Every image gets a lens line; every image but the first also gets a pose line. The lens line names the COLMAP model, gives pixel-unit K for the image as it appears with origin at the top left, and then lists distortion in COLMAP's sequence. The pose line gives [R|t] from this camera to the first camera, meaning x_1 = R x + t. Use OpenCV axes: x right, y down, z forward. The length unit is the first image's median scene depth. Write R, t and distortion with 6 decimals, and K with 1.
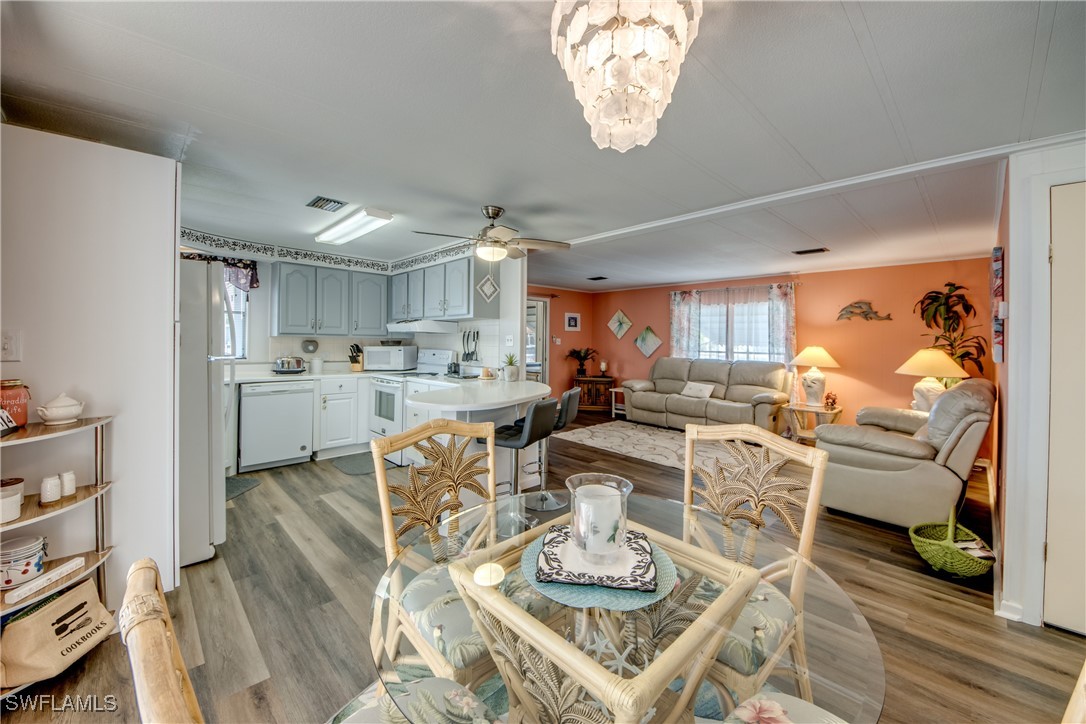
lens RADIAL K [[402.0, 0, 538.7], [0, 402.0, 336.4], [0, 0, 1]] dist [0.001047, -0.008003]
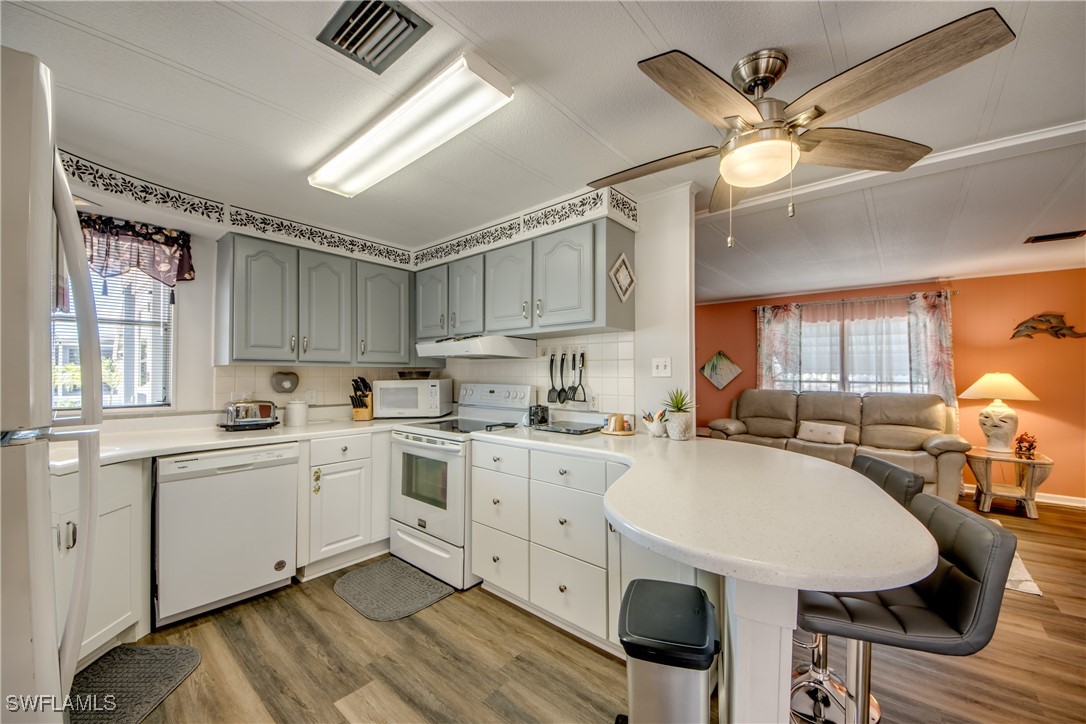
lens RADIAL K [[404.1, 0, 543.0], [0, 404.1, 362.0], [0, 0, 1]] dist [0.012339, -0.014862]
pose [[0.994948, -0.008149, 0.100059, -0.230795], [0.009634, 0.999850, -0.014369, 0.007190], [-0.099927, 0.015260, 0.994878, 0.334961]]
